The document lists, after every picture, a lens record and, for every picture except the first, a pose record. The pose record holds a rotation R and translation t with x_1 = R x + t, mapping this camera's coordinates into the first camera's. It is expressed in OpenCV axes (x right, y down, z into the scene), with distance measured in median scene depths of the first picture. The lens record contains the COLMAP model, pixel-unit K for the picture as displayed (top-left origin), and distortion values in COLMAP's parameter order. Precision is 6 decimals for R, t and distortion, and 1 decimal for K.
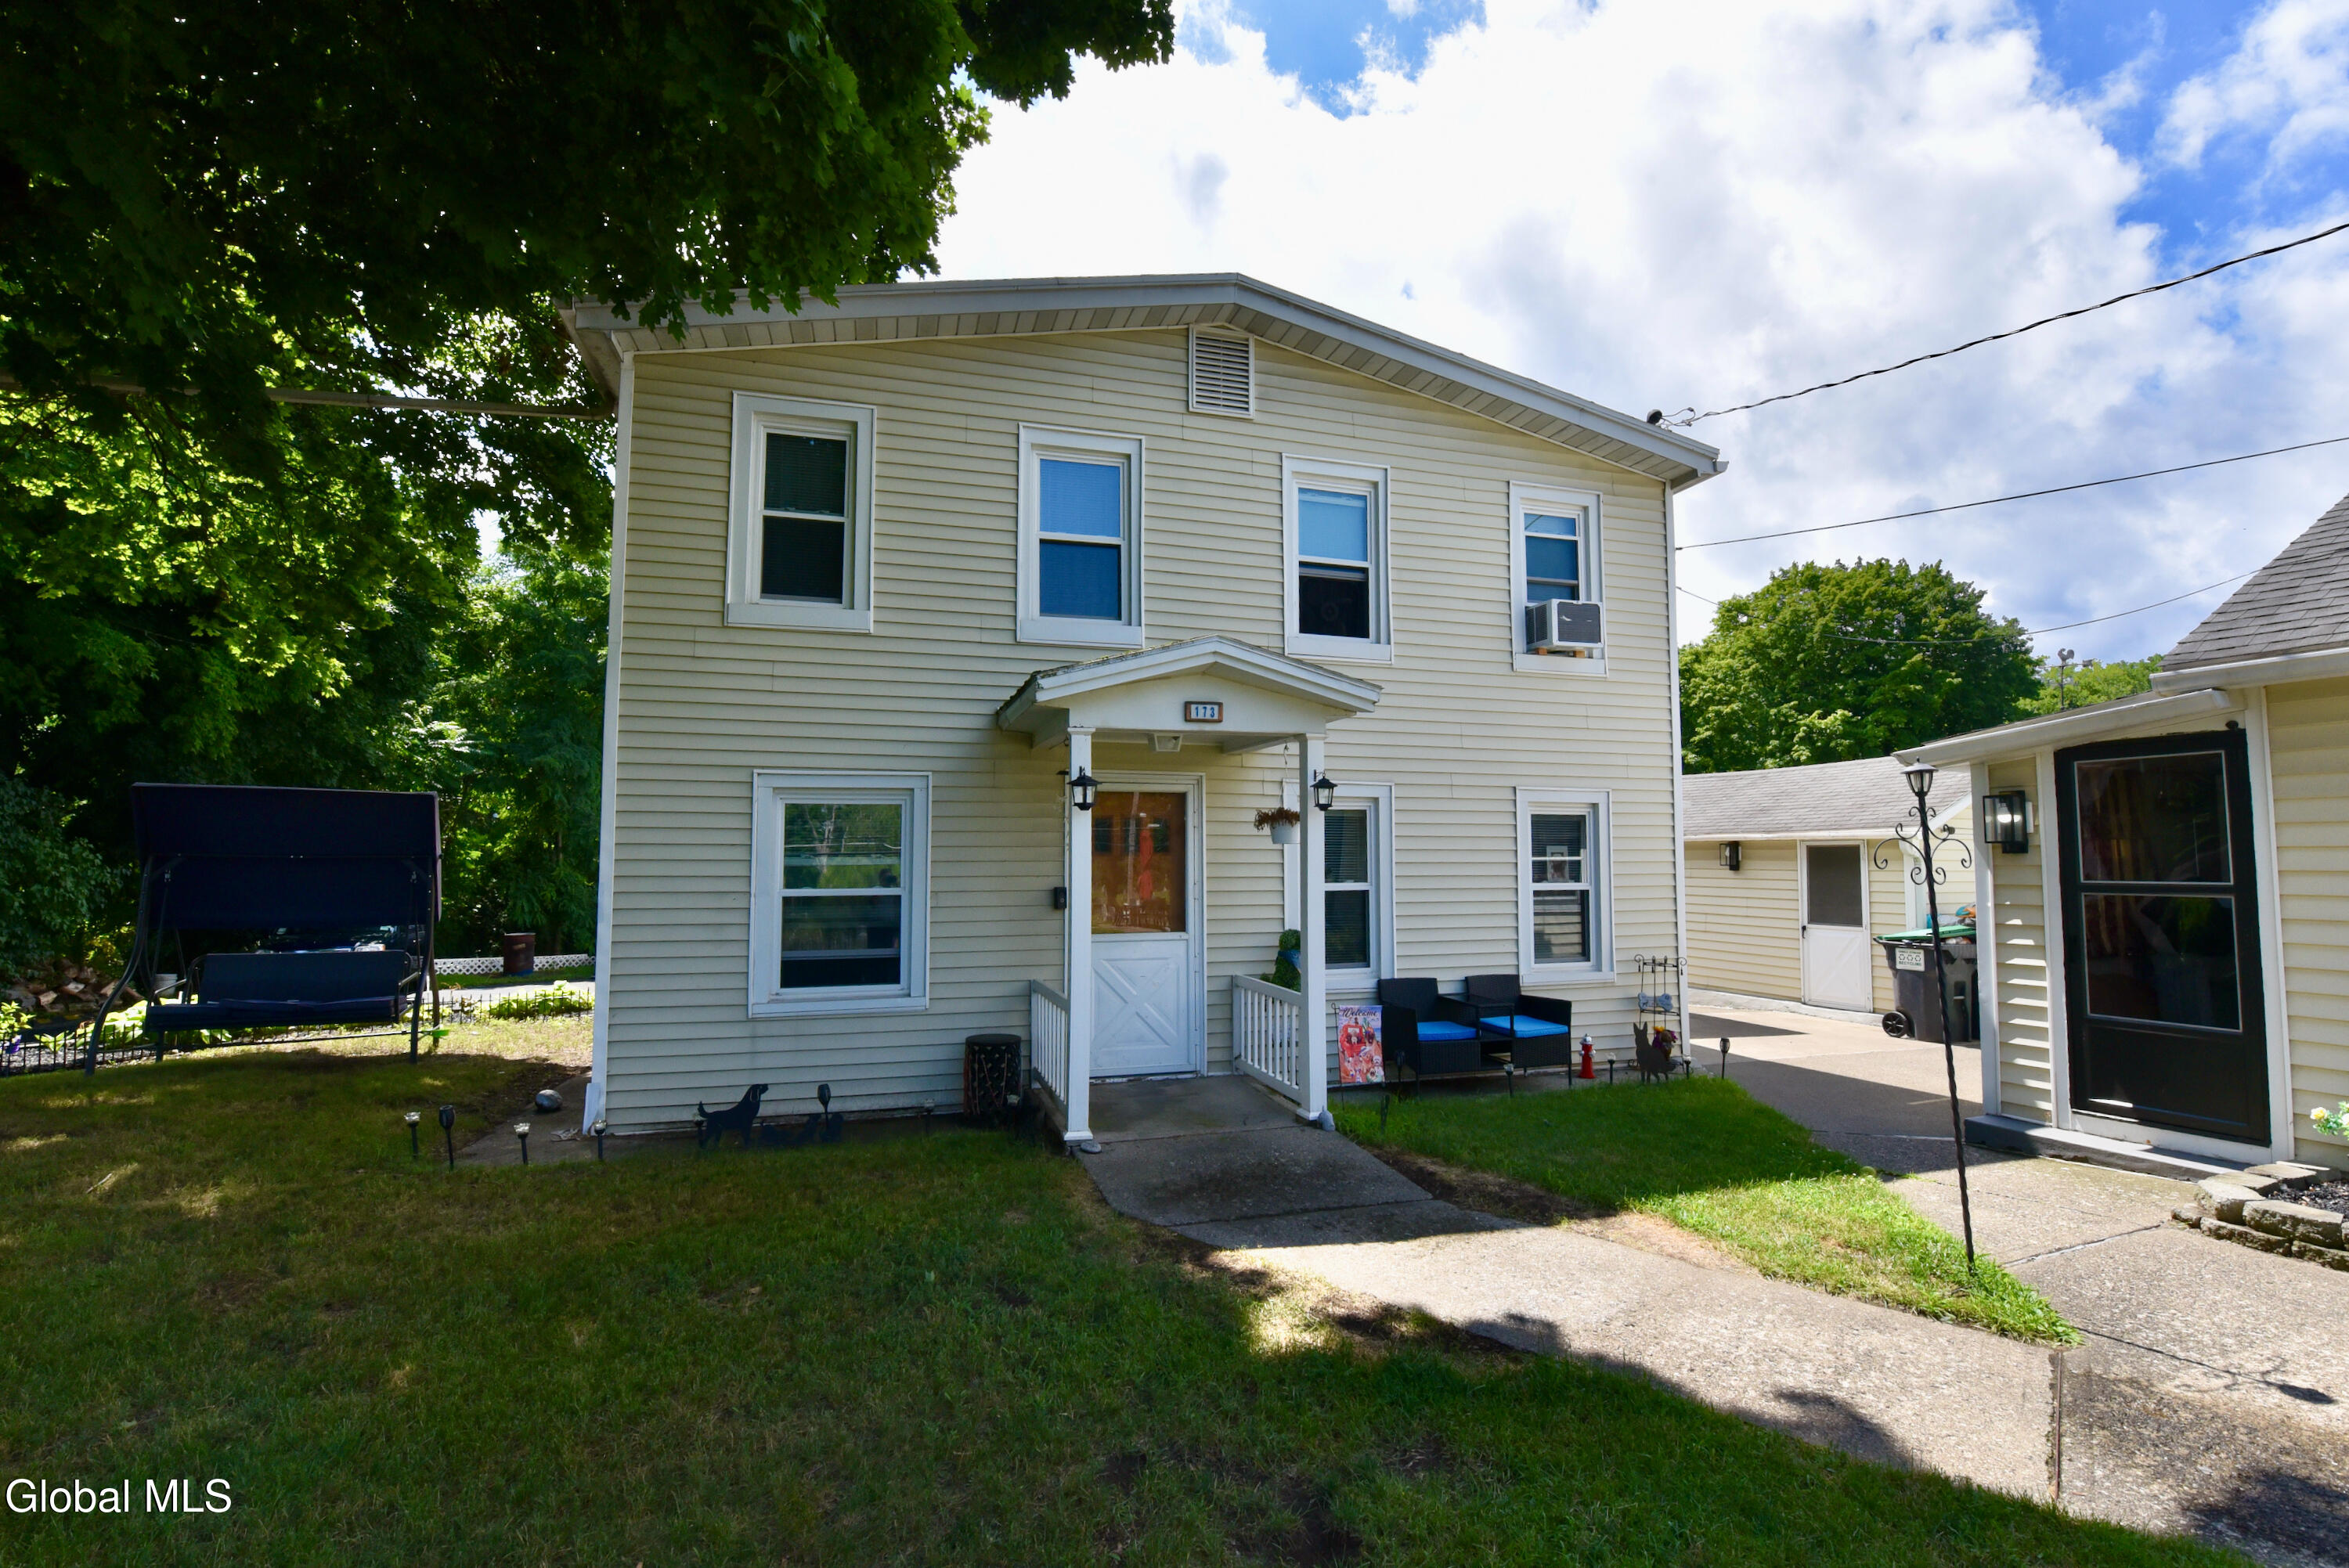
lens RADIAL K [[934.3, 0, 1174.5], [0, 934.3, 784.0], [0, 0, 1]] dist [-0.024082, 0.000208]
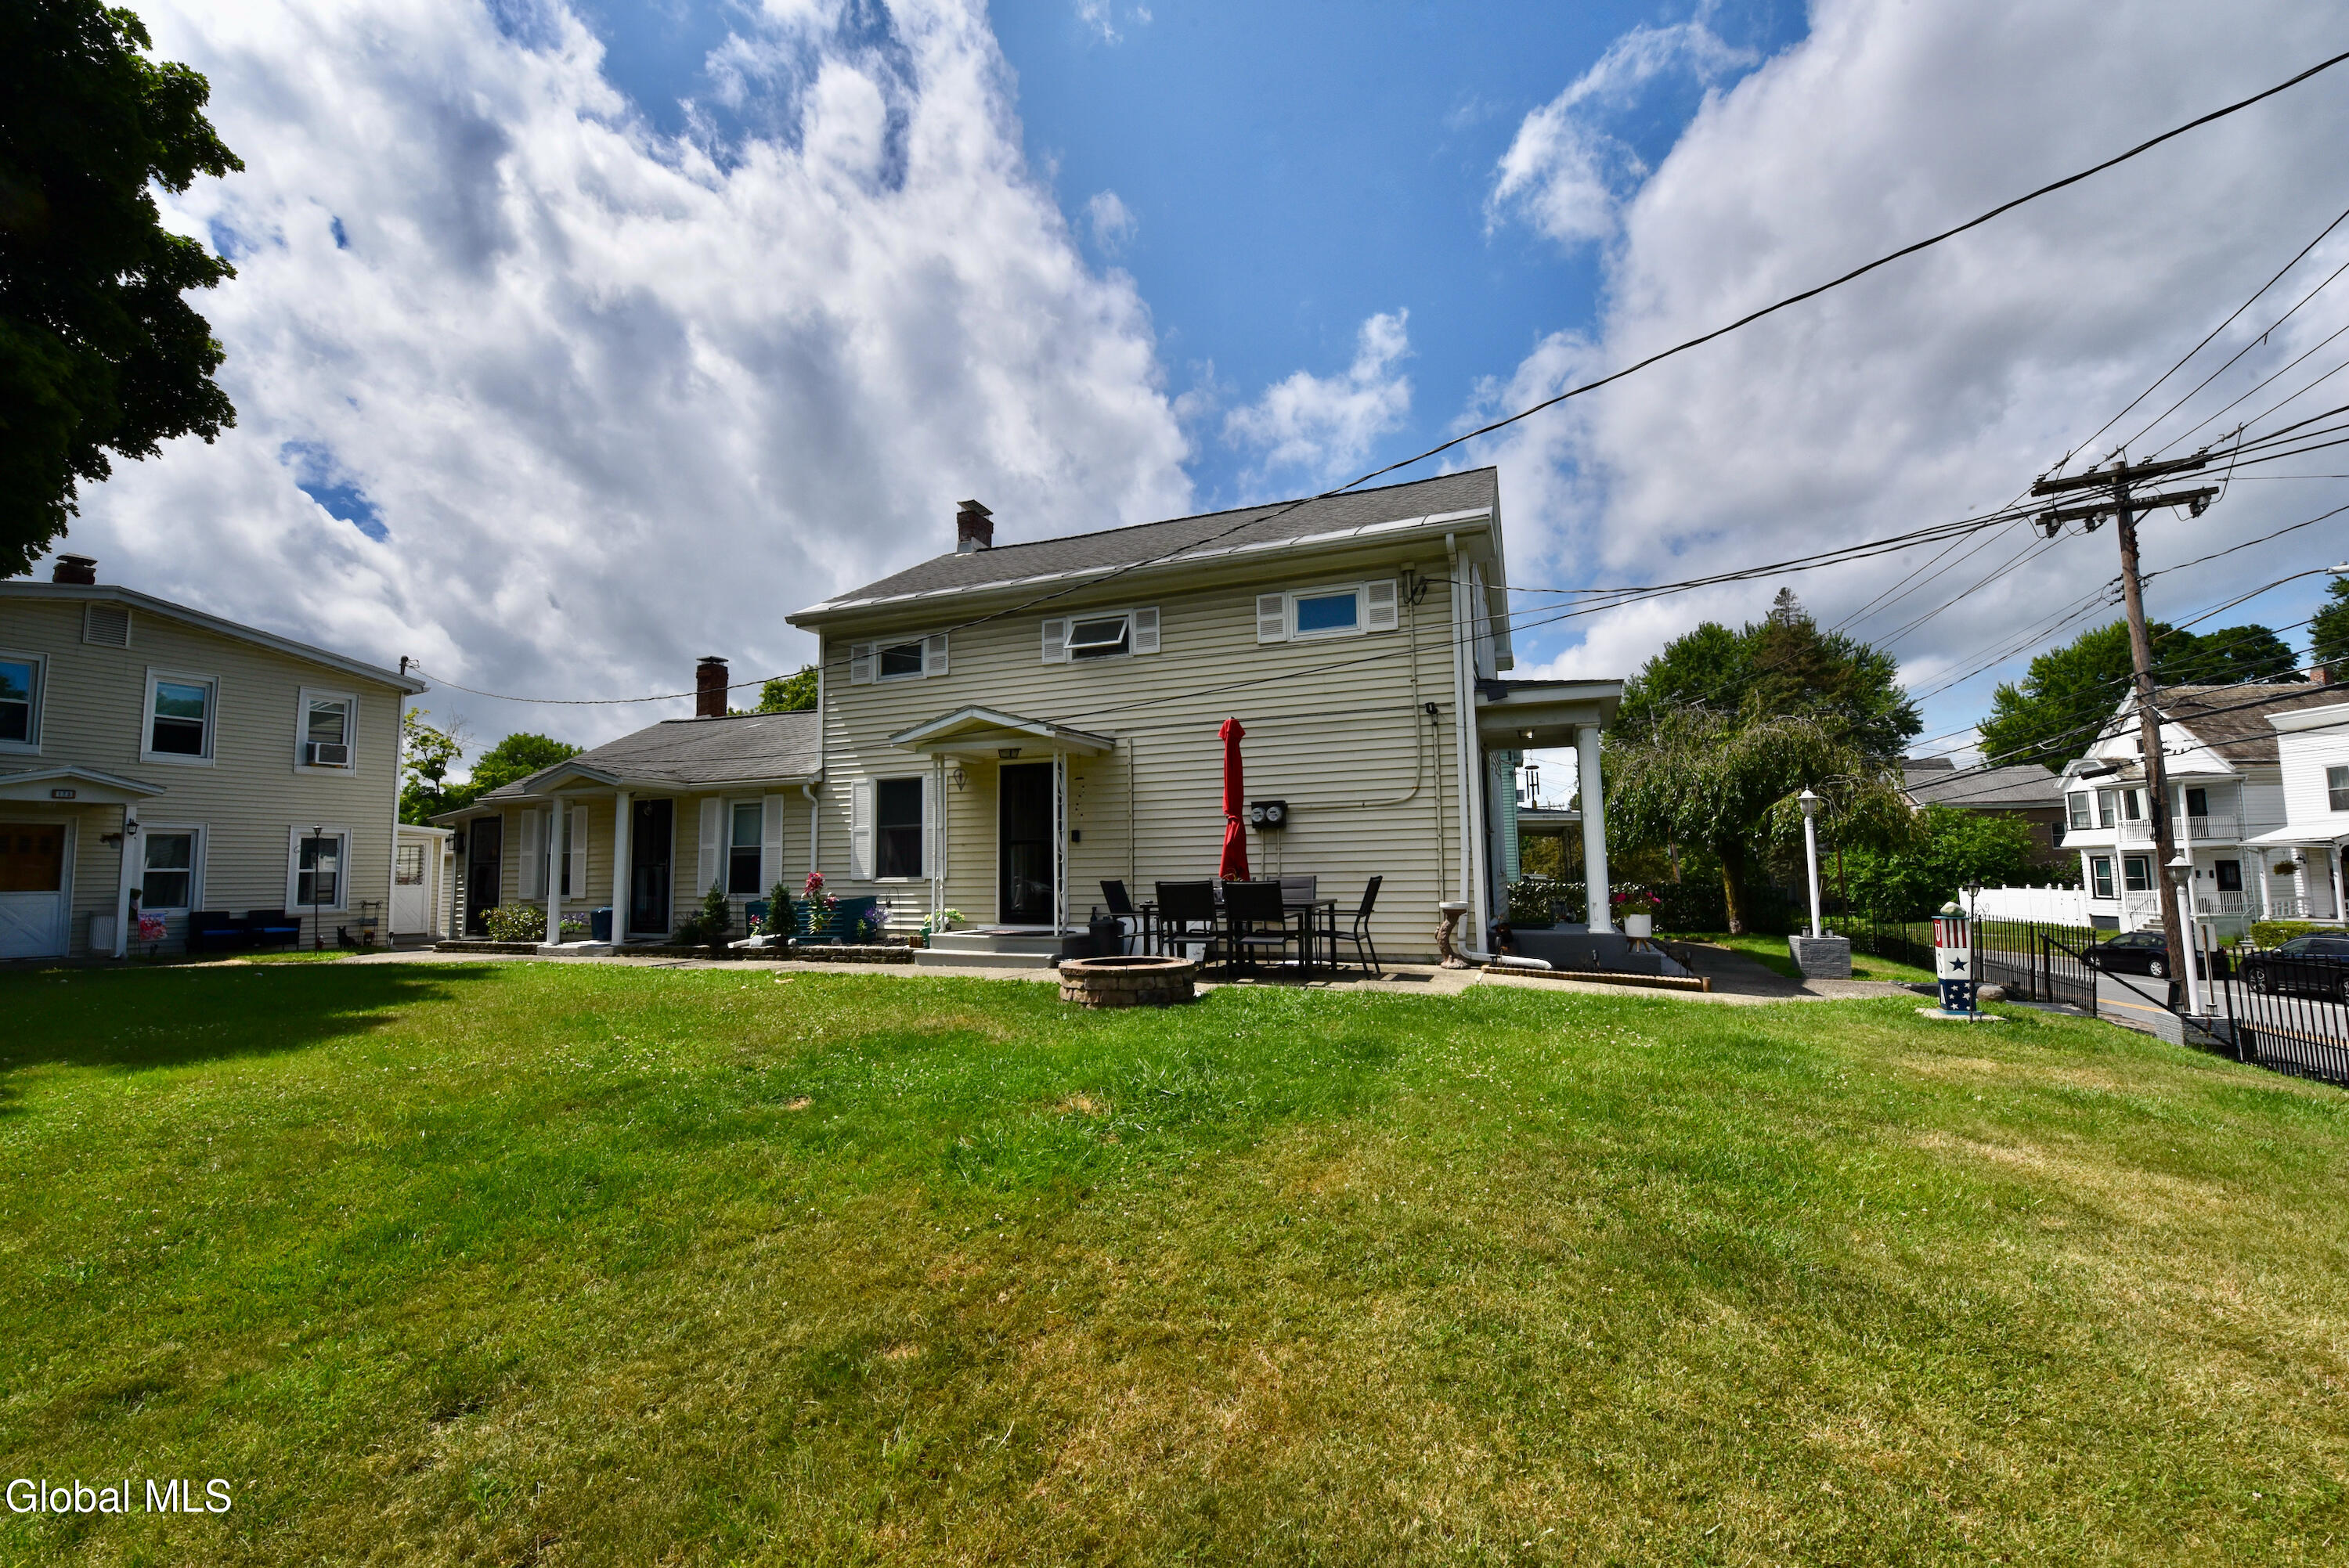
lens RADIAL K [[910.6, 0, 1174.5], [0, 910.6, 784.0], [0, 0, 1]] dist [-0.024398, -0.000111]
pose [[0.792666, 0.049524, 0.607642, 0.753521], [-0.036434, 0.998762, -0.033873, -0.101609], [-0.608567, 0.004712, 0.793489, -1.992361]]
